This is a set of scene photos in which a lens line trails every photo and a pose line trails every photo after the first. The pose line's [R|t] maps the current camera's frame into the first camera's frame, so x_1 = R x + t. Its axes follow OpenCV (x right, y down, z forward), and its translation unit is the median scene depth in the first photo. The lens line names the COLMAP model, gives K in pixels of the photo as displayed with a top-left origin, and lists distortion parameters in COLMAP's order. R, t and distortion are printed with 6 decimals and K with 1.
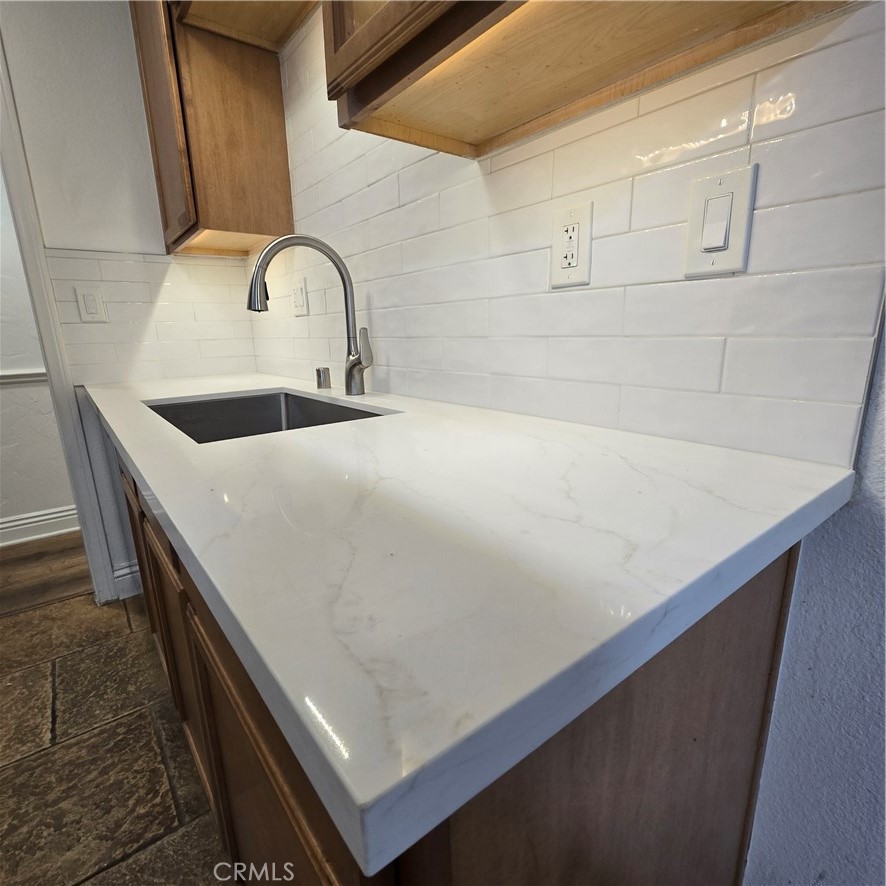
lens RADIAL K [[488.5, 0, 445.1], [0, 488.5, 456.2], [0, 0, 1]] dist [-0.004717, 0.001956]
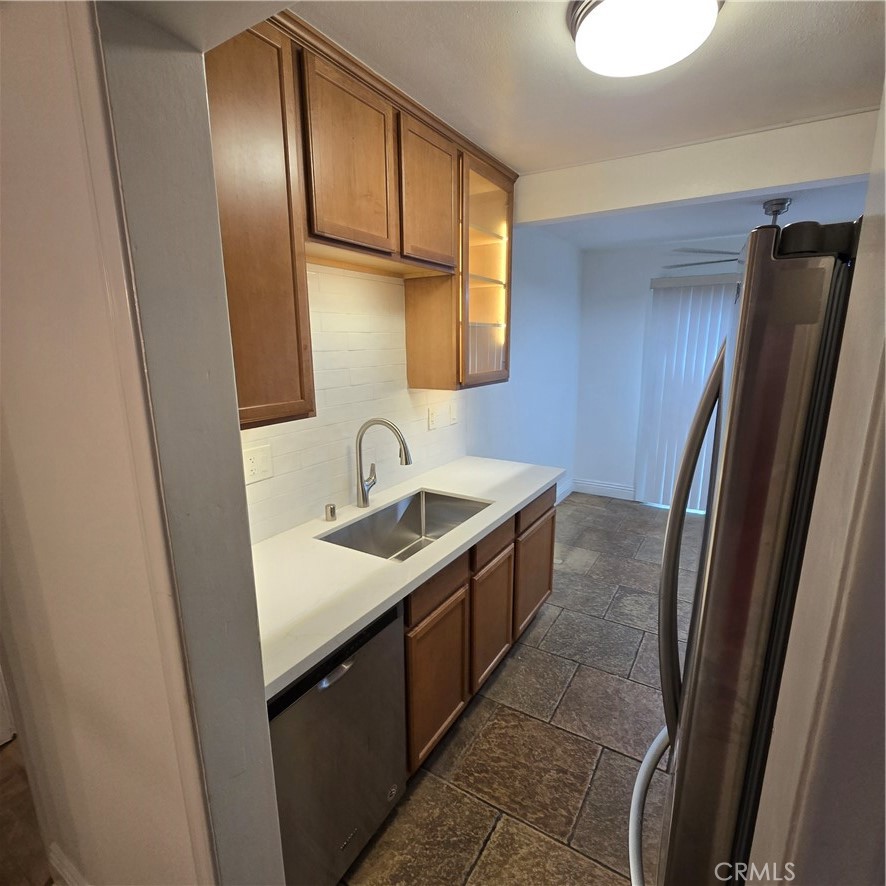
lens RADIAL K [[488.5, 0, 435.9], [0, 488.5, 446.8], [0, 0, 1]] dist [-0.004717, 0.001956]
pose [[-0.341040, -0.178892, 0.922870, -1.895114], [0.251464, 0.928588, 0.272928, -0.760383], [-0.905791, 0.325148, -0.271701, 1.280819]]
